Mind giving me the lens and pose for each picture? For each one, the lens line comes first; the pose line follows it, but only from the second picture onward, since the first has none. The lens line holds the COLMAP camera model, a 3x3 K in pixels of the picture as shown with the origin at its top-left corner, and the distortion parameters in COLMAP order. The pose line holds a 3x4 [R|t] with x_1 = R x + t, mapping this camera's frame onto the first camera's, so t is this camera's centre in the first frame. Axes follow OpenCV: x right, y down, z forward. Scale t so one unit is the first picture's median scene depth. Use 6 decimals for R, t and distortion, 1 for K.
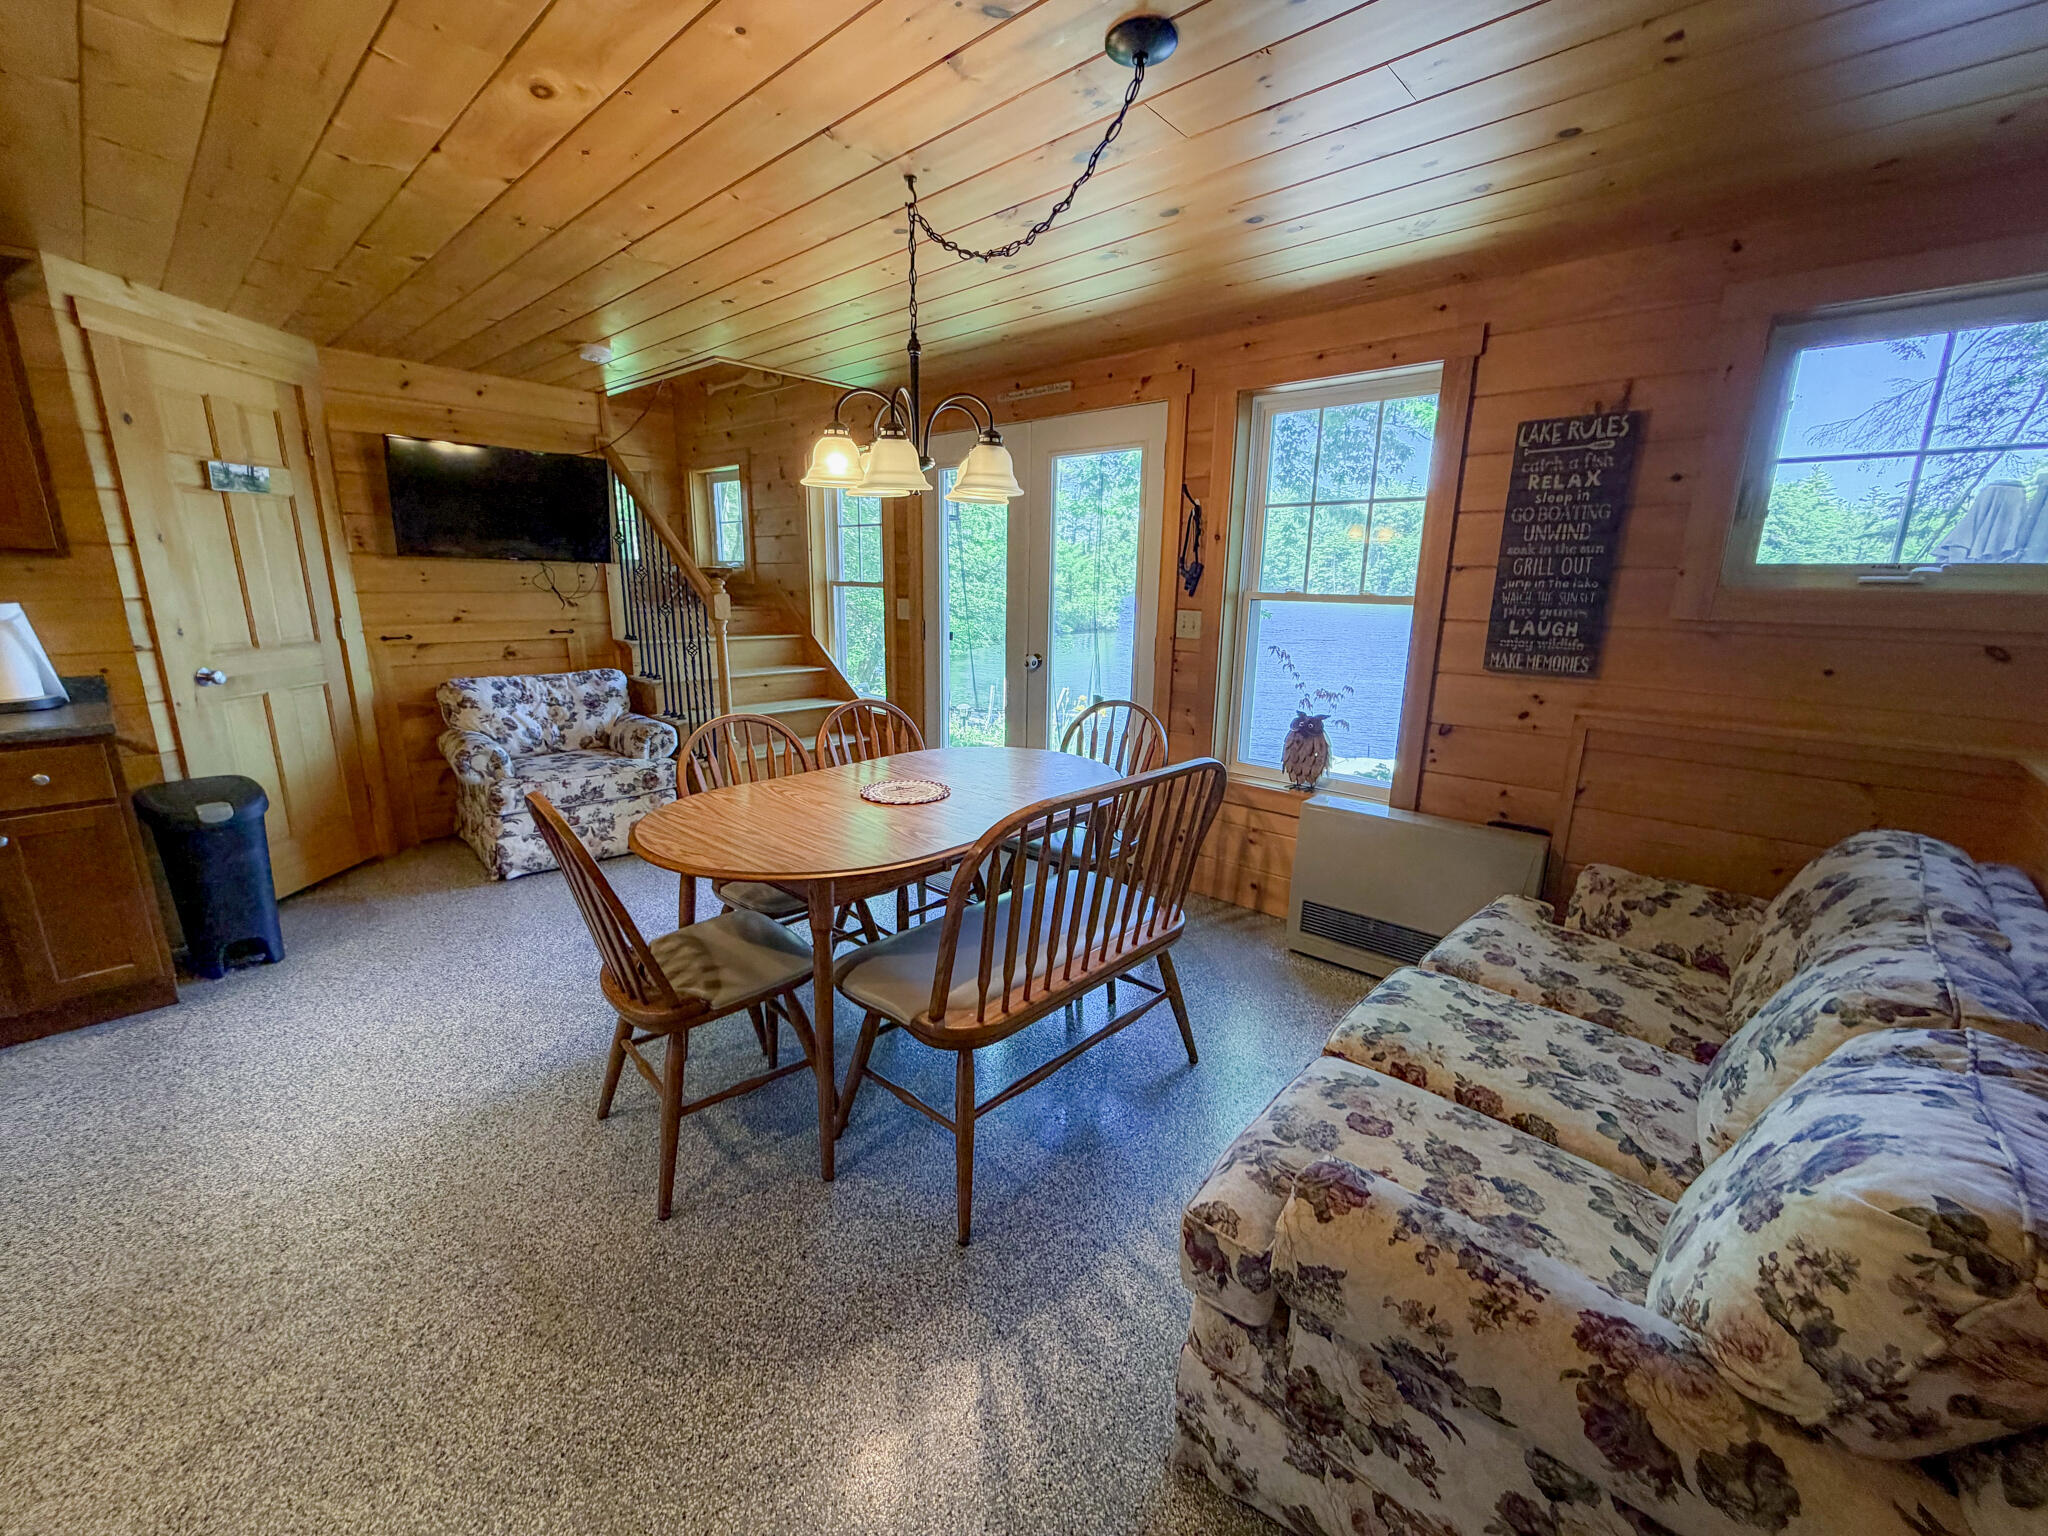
lens RADIAL K [[819.1, 0, 1022.0], [0, 819.1, 772.1], [0, 0, 1]] dist [-0.000345, 0.000223]
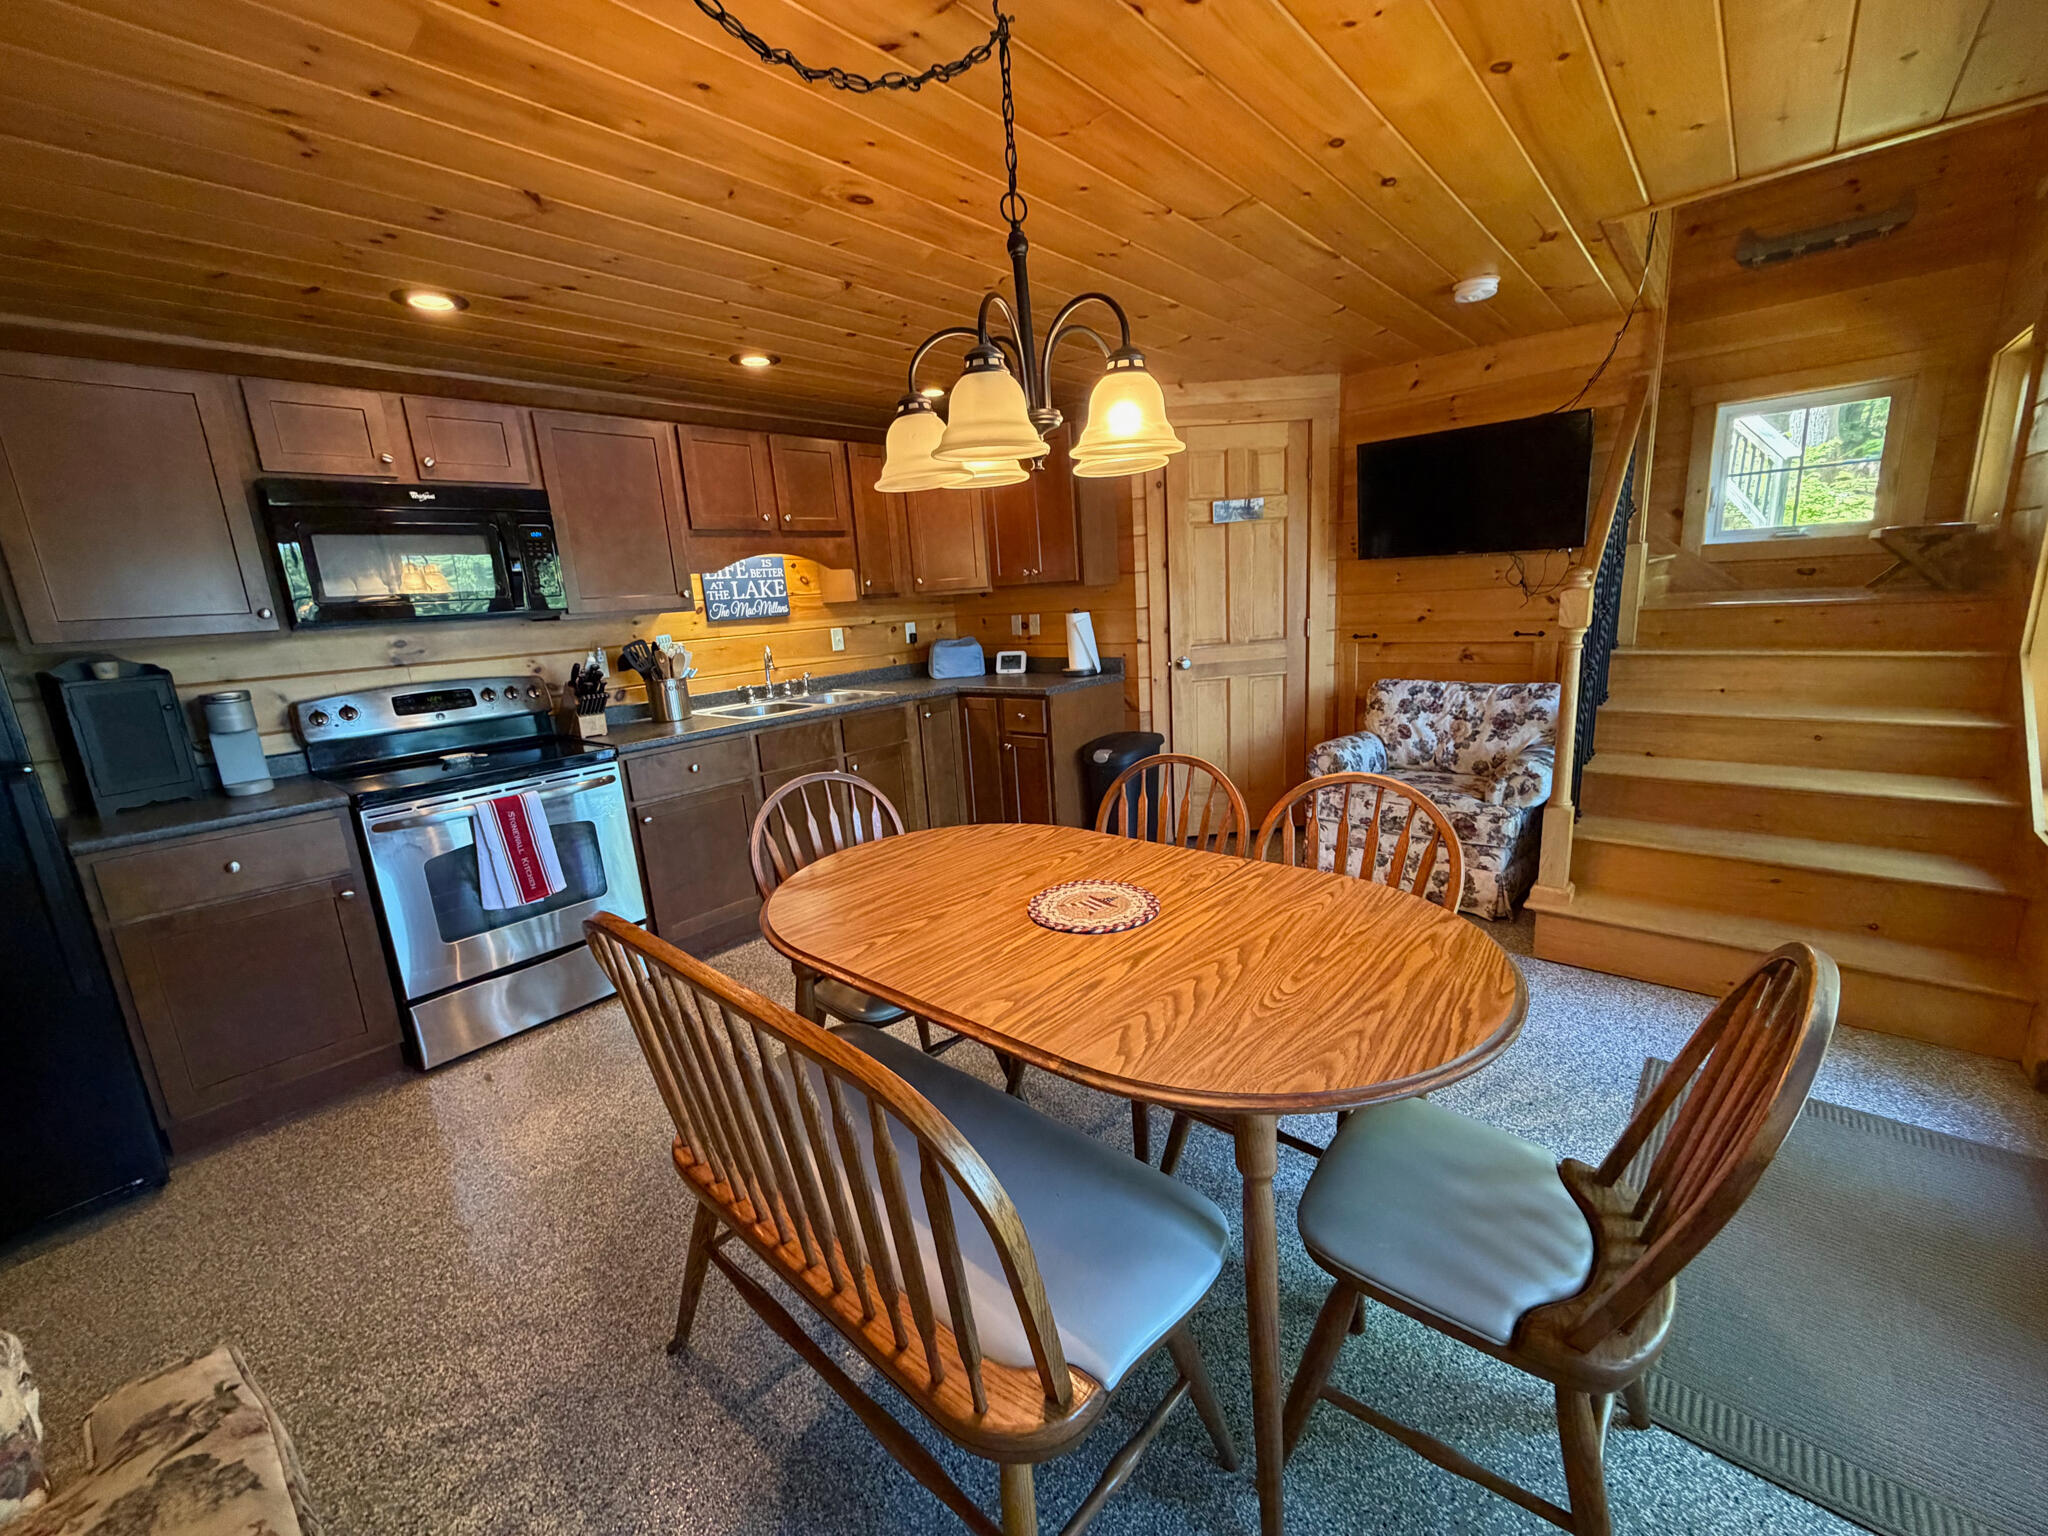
lens RADIAL K [[819.1, 0, 1025.8], [0, 819.1, 776.2], [0, 0, 1]] dist [-0.000345, 0.000223]
pose [[0.014022, 0.206264, -0.978396, 0.346473], [-0.170335, 0.964683, 0.200932, -0.143095], [0.985286, 0.163837, 0.048661, 0.611864]]
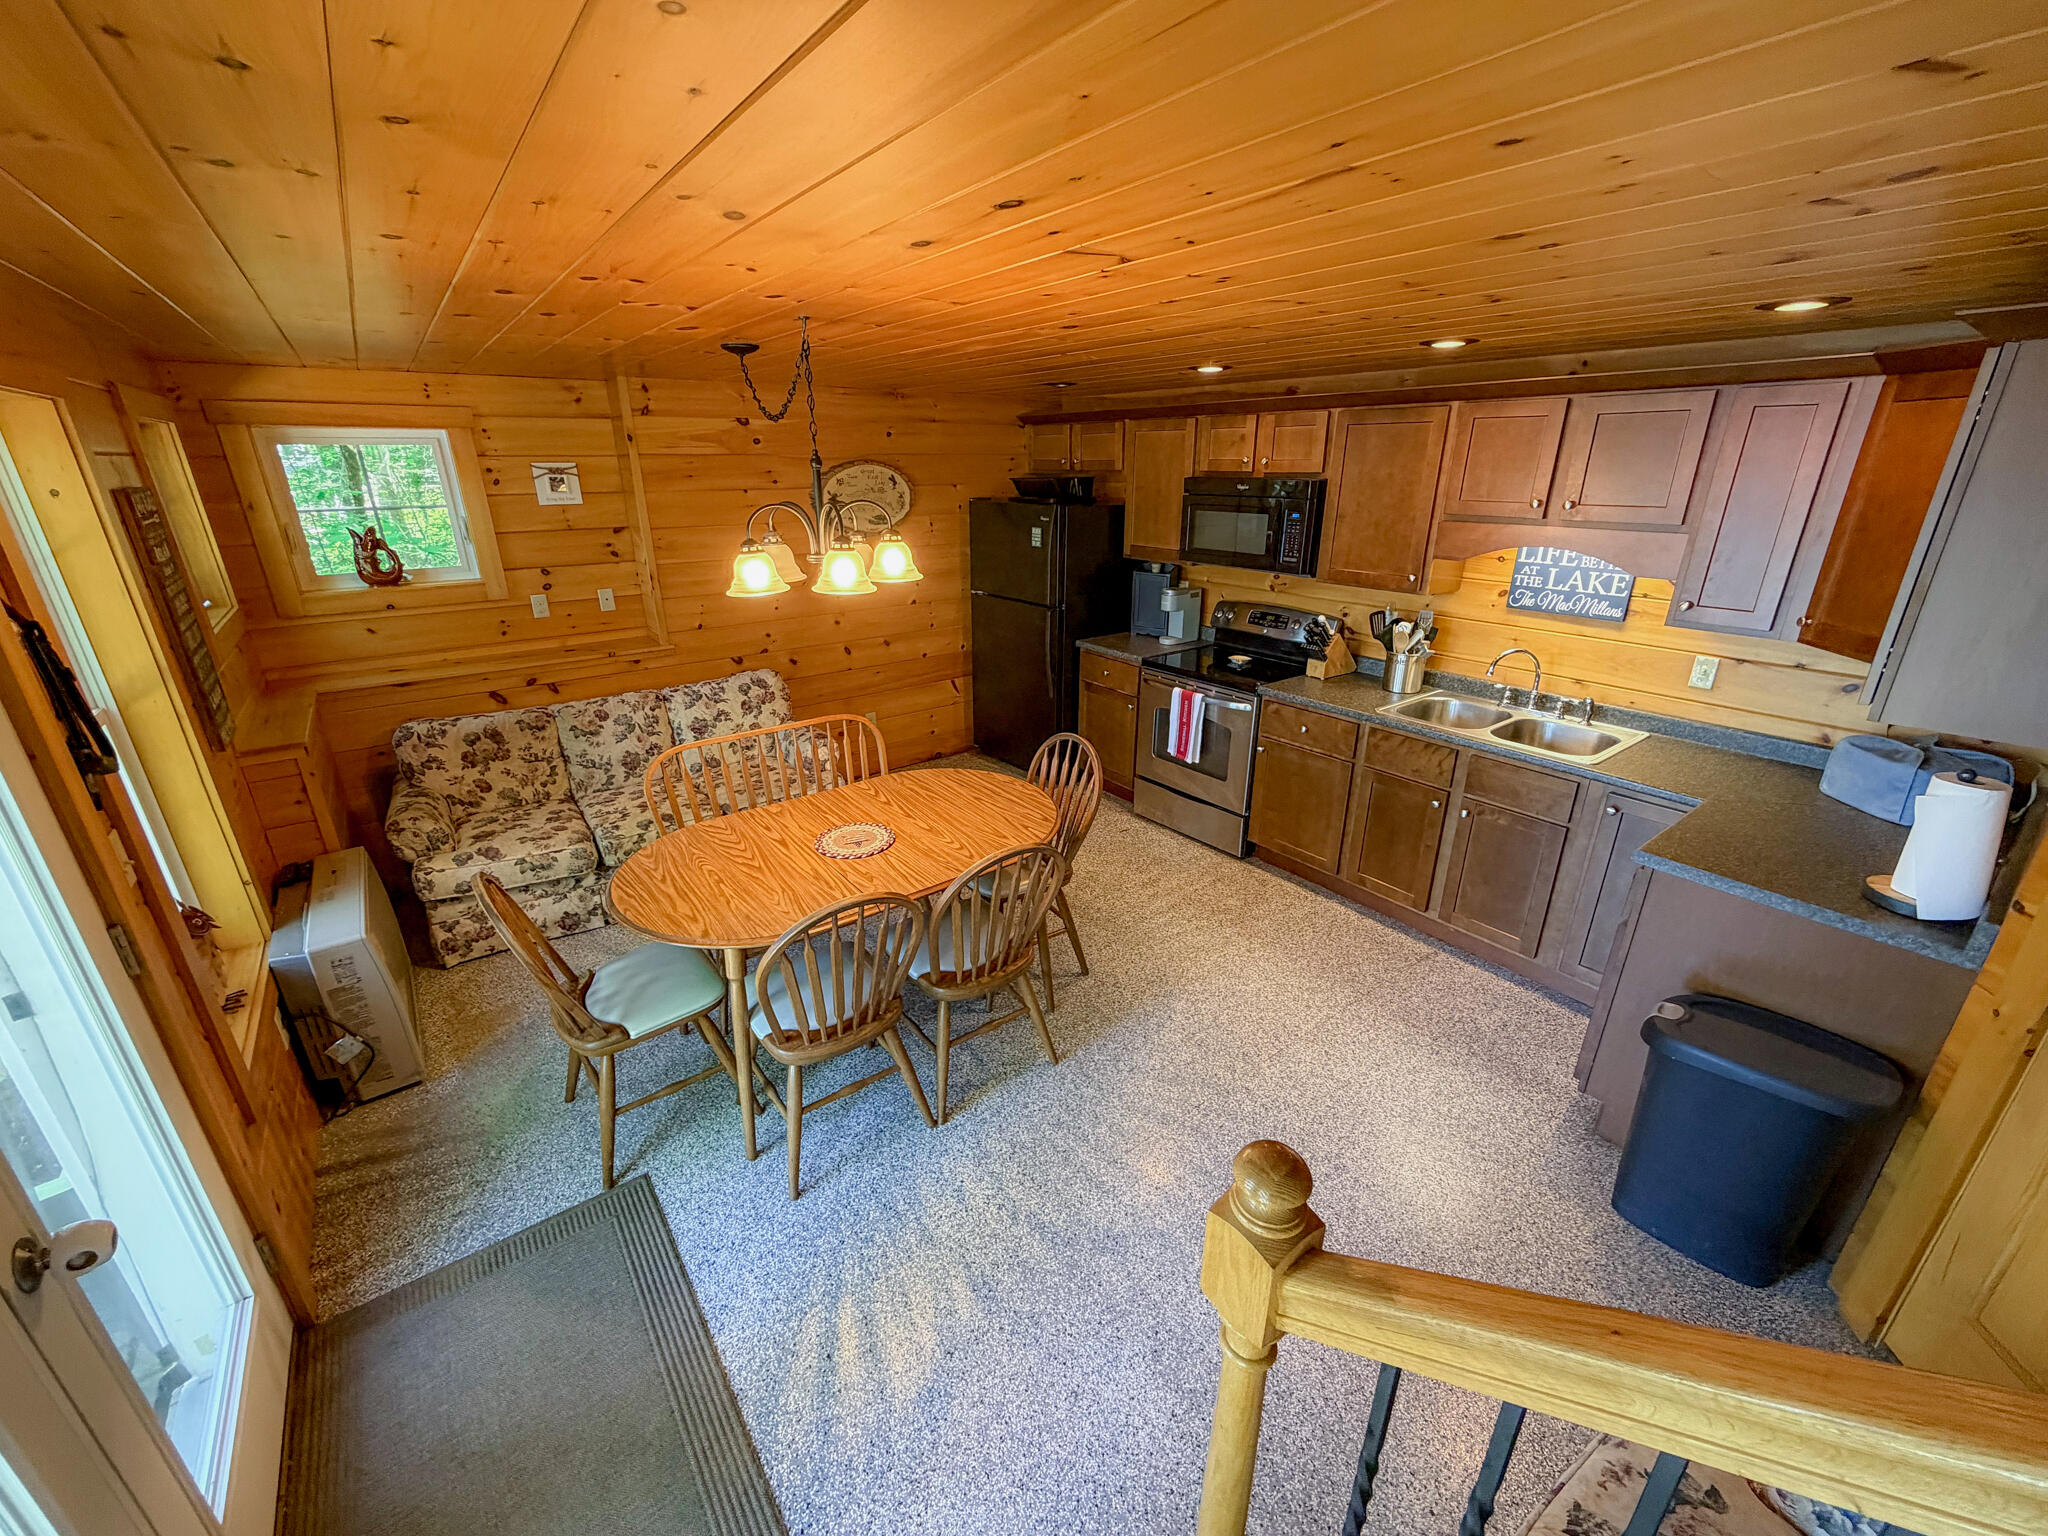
lens RADIAL K [[819.1, 0, 1027.0], [0, 819.1, 767.2], [0, 0, 1]] dist [-0.000345, 0.000223]
pose [[-0.983545, -0.076490, 0.163670, -0.385011], [0.029890, 0.824567, 0.564974, -0.473035], [-0.178172, 0.560570, -0.808713, 1.239059]]
